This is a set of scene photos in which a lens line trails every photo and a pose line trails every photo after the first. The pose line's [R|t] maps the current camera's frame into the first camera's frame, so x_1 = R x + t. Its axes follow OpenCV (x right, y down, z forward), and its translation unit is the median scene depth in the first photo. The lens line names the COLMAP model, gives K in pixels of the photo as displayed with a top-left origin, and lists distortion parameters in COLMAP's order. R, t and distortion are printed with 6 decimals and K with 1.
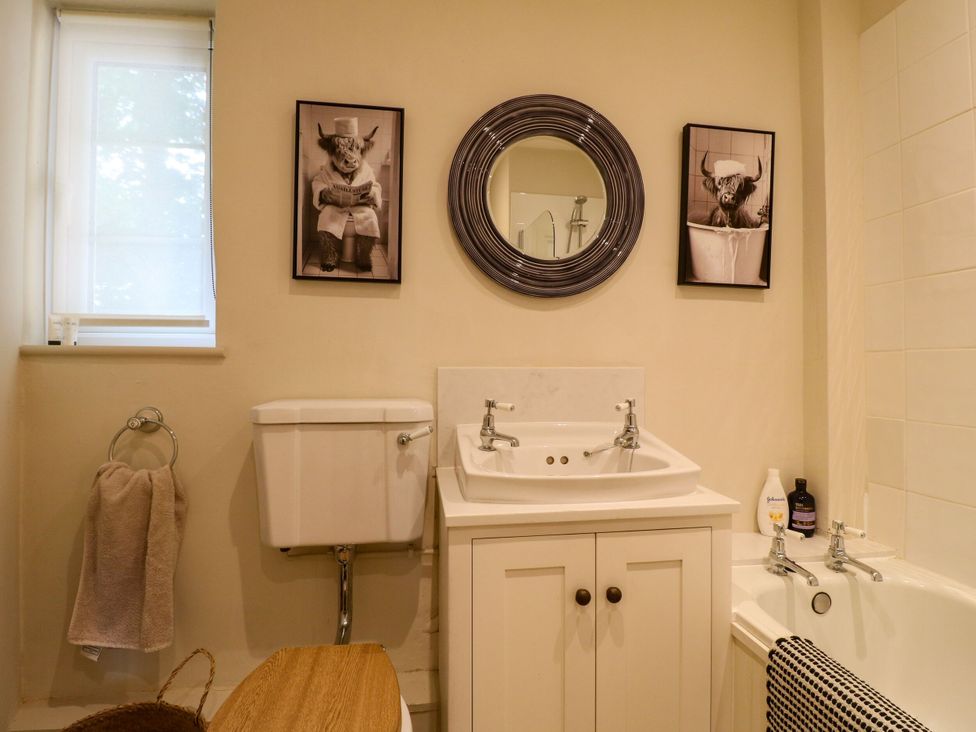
lens RADIAL K [[512.0, 0, 488.8], [0, 512.0, 361.4], [0, 0, 1]] dist [0.003377, -0.015193]
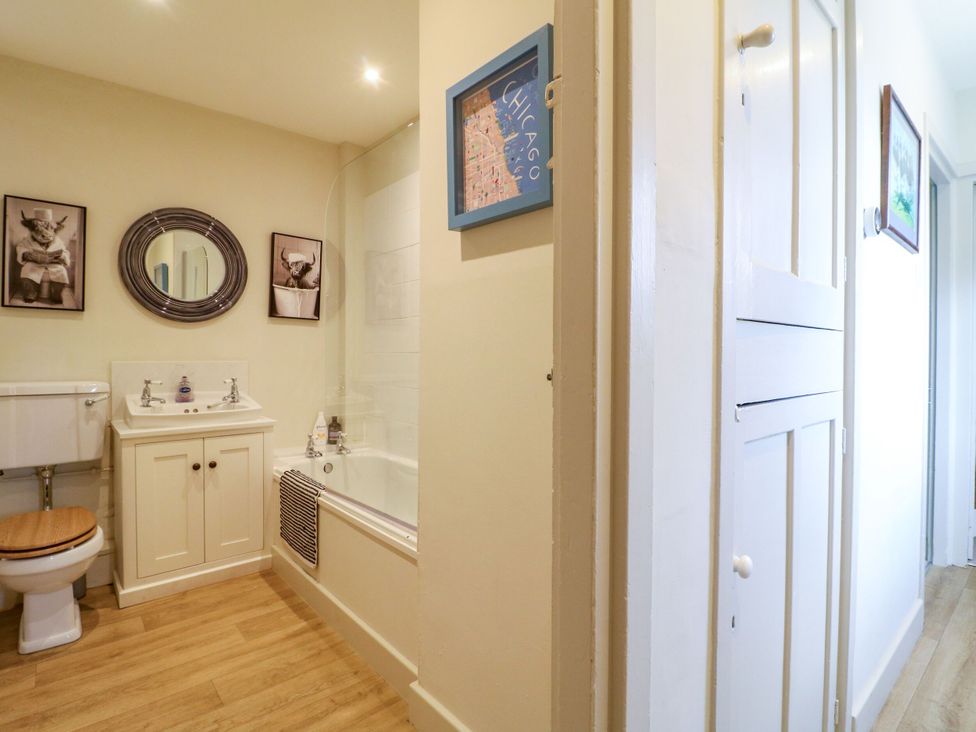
lens RADIAL K [[512.0, 0, 488.8], [0, 512.0, 361.4], [0, 0, 1]] dist [0.003377, -0.015193]
pose [[0.847113, -0.005140, 0.531389, 0.061495], [-0.003937, 0.999865, 0.015948, -0.022404], [-0.531399, -0.015601, 0.846978, -1.123958]]
